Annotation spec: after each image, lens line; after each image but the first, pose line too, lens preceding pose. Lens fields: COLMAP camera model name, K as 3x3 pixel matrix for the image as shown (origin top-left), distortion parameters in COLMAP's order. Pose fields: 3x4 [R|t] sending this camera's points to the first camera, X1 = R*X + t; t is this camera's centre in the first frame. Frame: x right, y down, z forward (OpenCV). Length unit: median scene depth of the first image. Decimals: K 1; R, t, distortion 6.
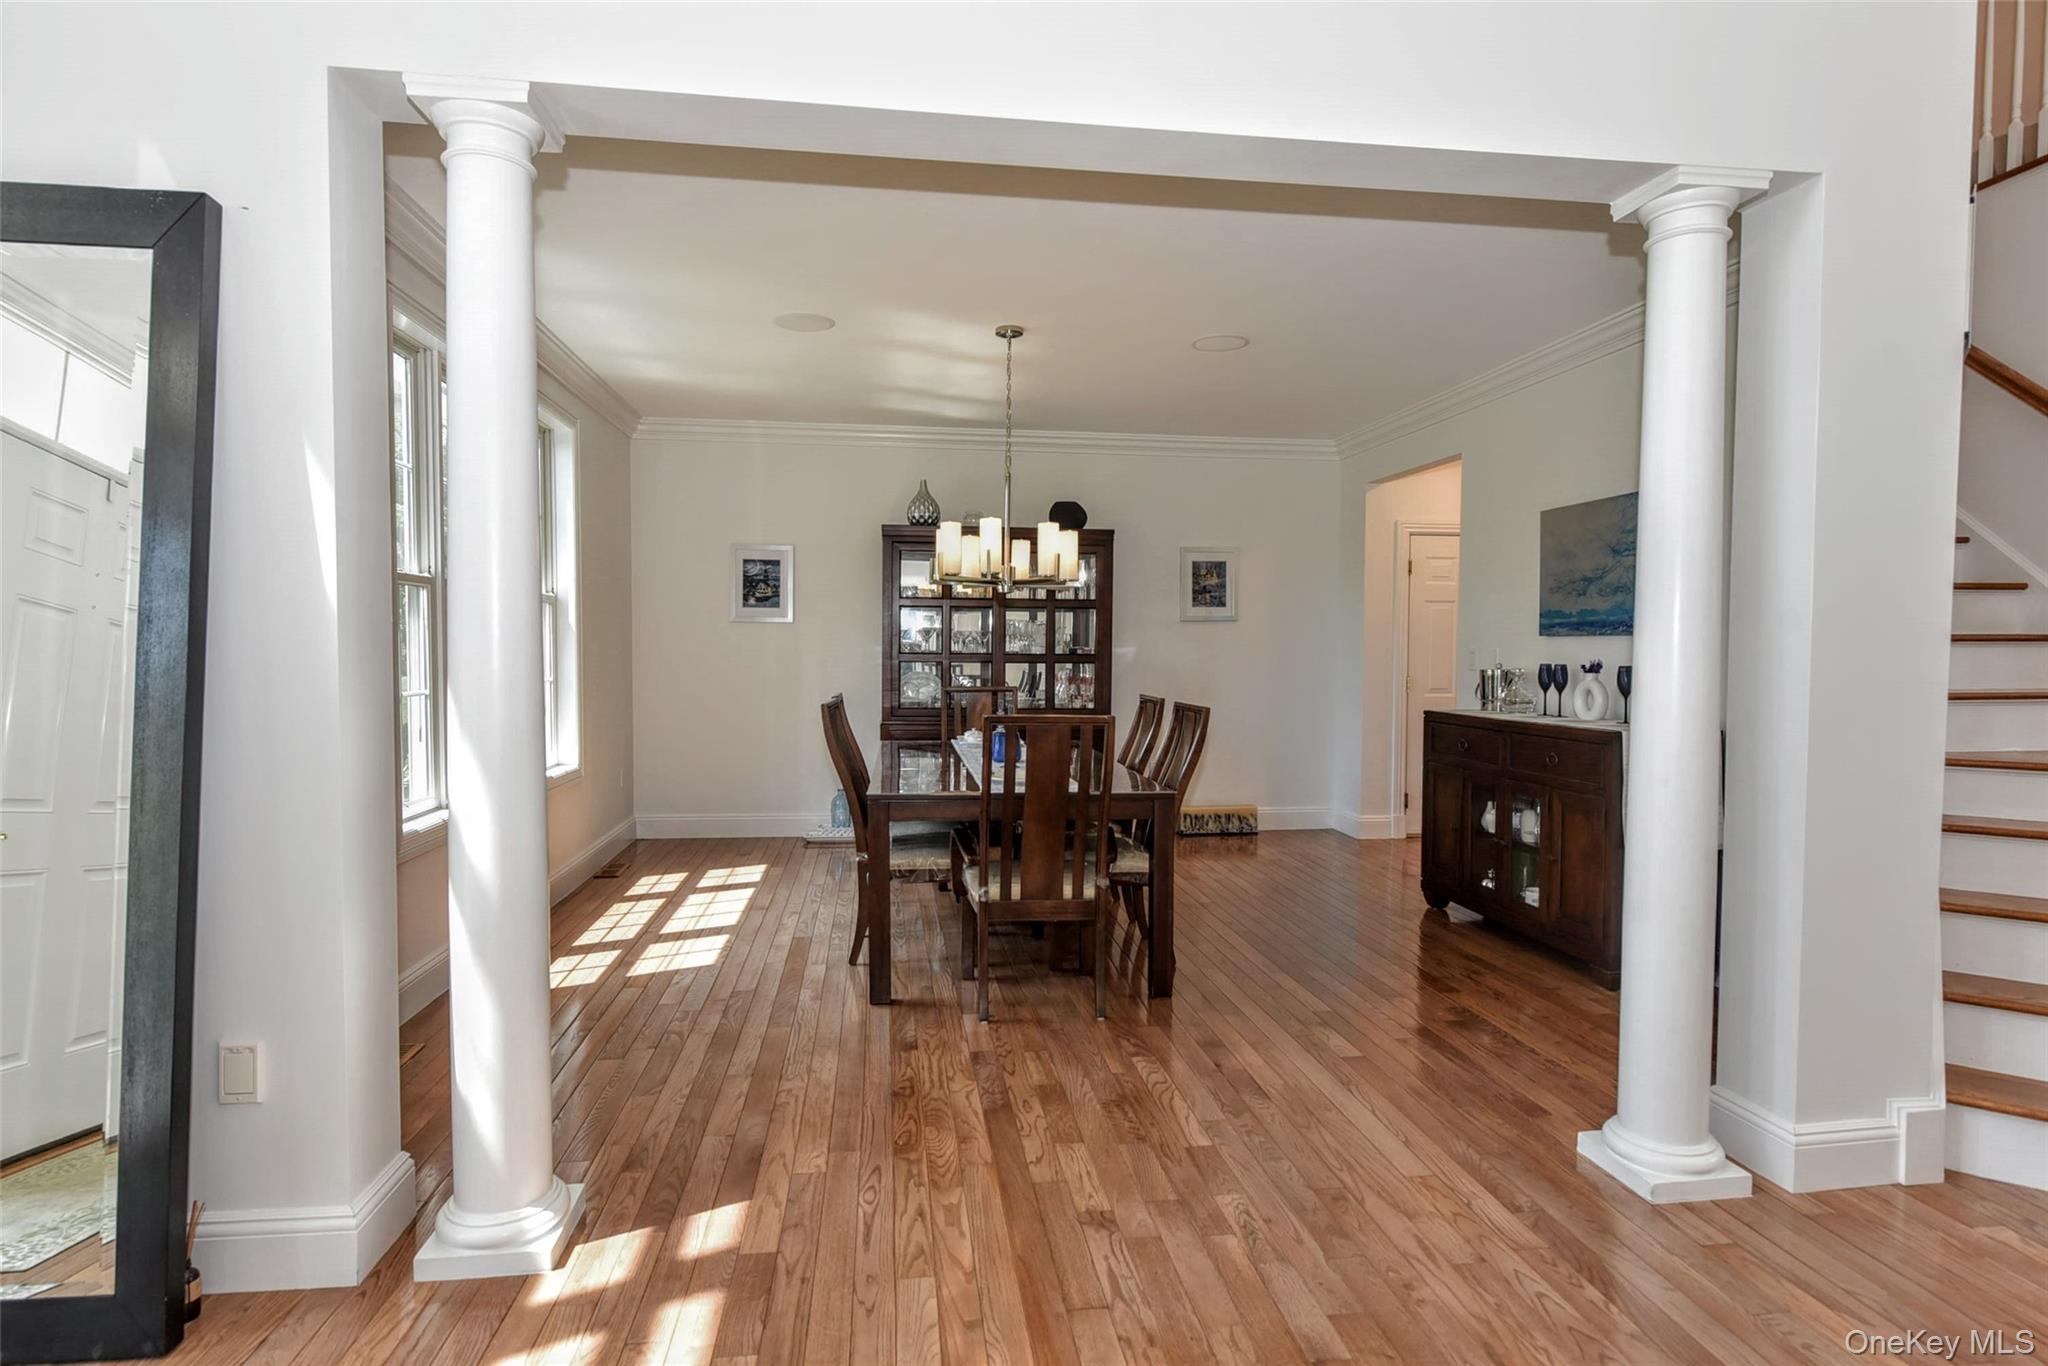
lens RADIAL K [[1074.1, 0, 1021.4], [0, 1074.1, 682.8], [0, 0, 1]] dist [0.000283, -0.000127]
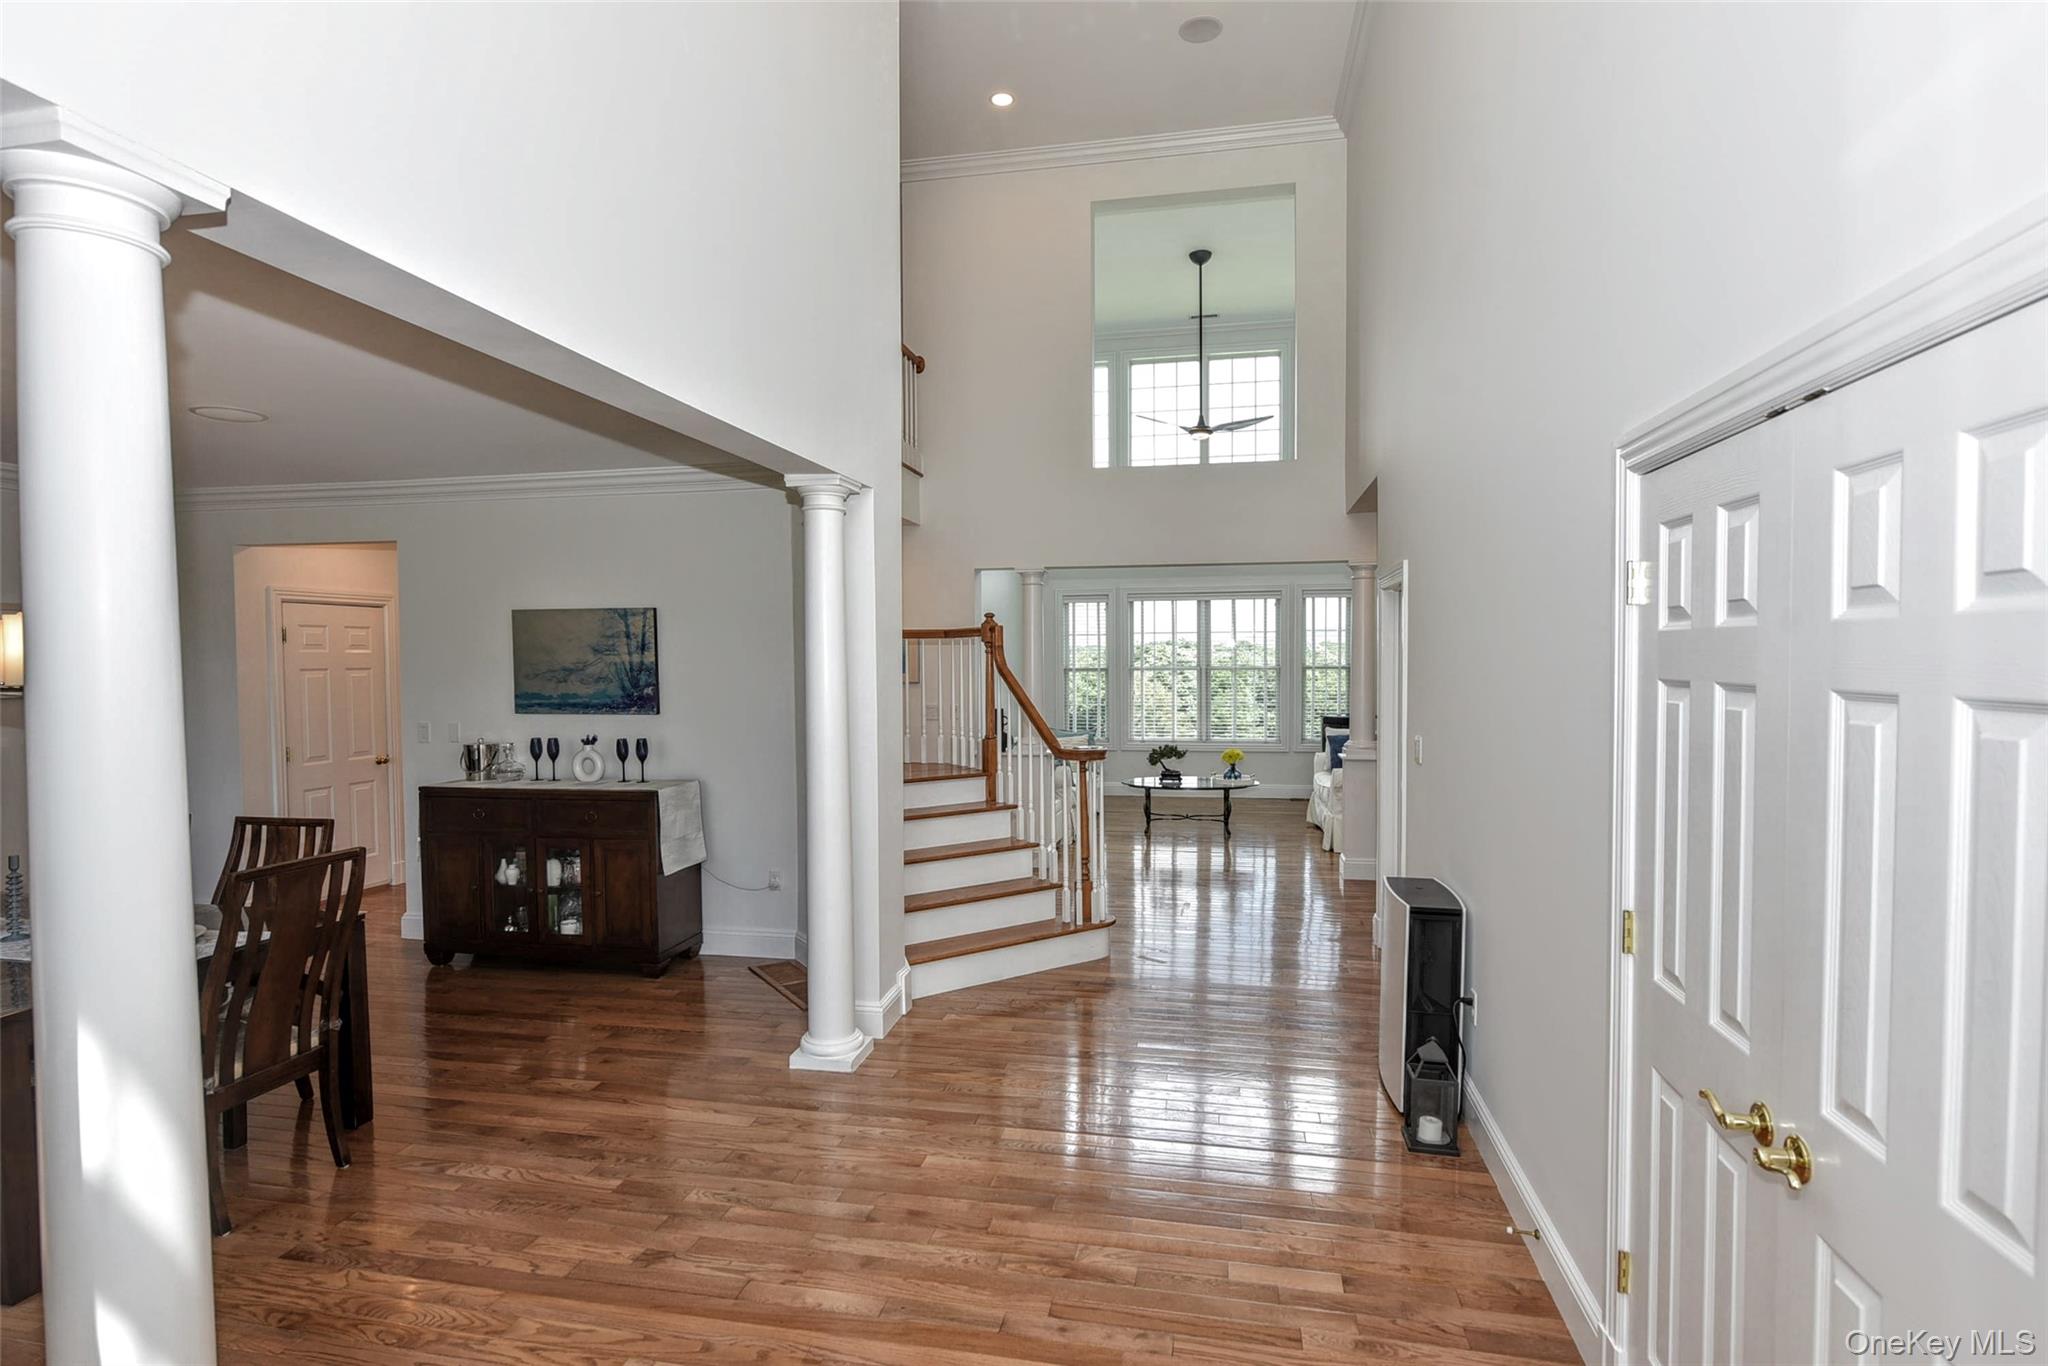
lens RADIAL K [[1025.8, 0, 1026.6], [0, 1025.8, 688.1], [0, 0, 1]] dist [-0.006404, -0.000375]
pose [[0.319697, -0.039266, 0.946706, -0.493955], [0.042218, 0.998739, 0.027167, -0.093861], [-0.946579, 0.031282, 0.320951, 0.110112]]
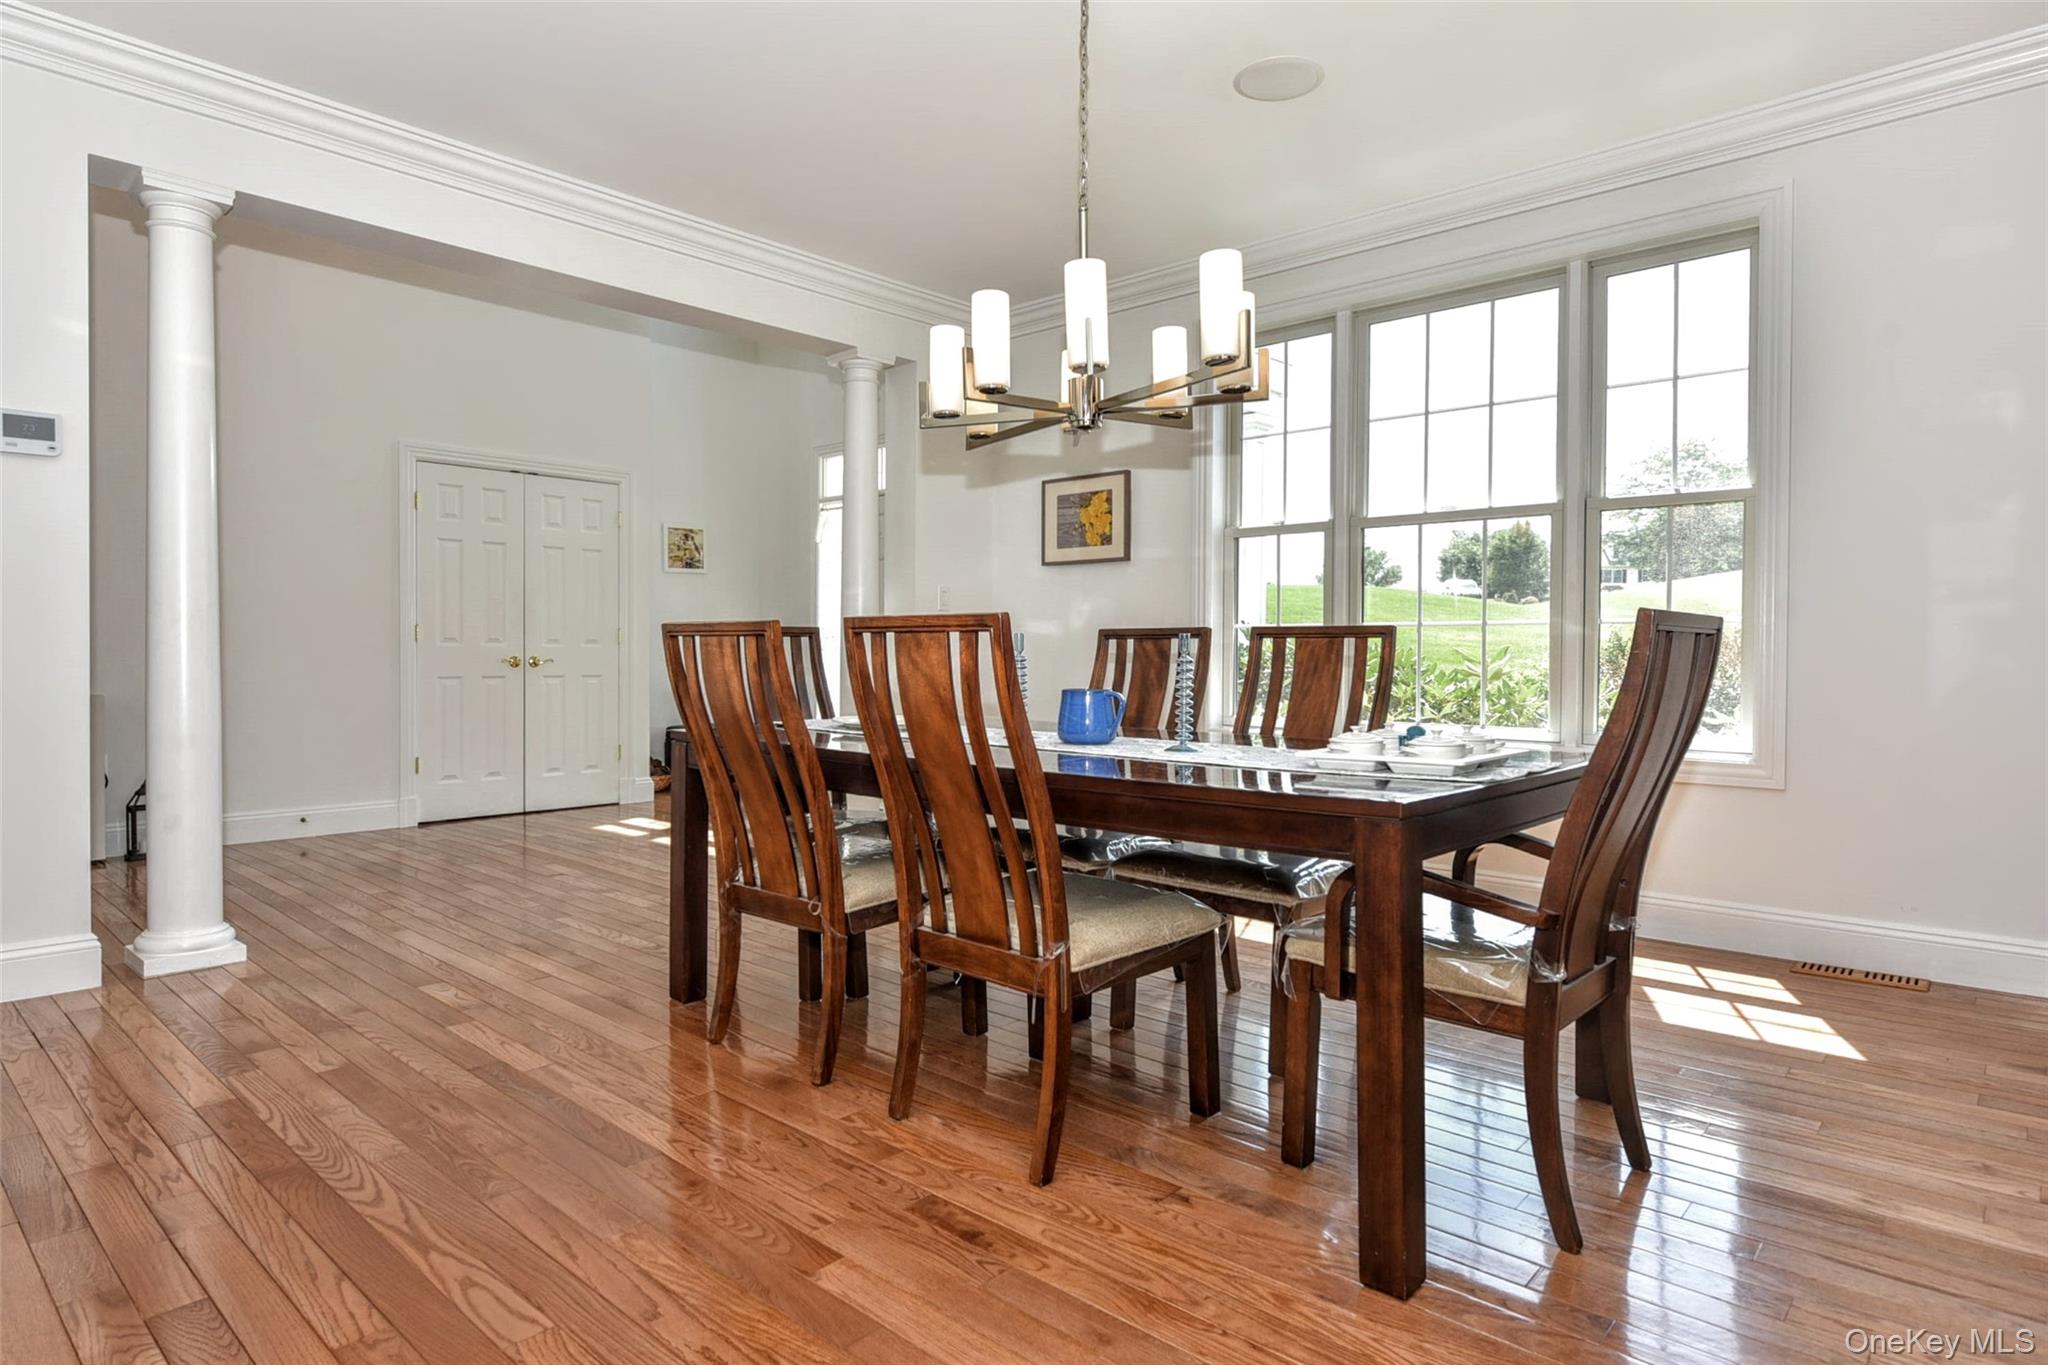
lens RADIAL K [[1155.9, 0, 1024.0], [0, 1155.9, 682.5], [0, 0, 1]] dist [-0.001393, -0.000353]
pose [[-0.763651, 0.004499, -0.645614, 0.438009], [-0.034001, 0.998308, 0.047175, 0.017715], [0.644734, 0.057977, -0.762205, 1.624309]]
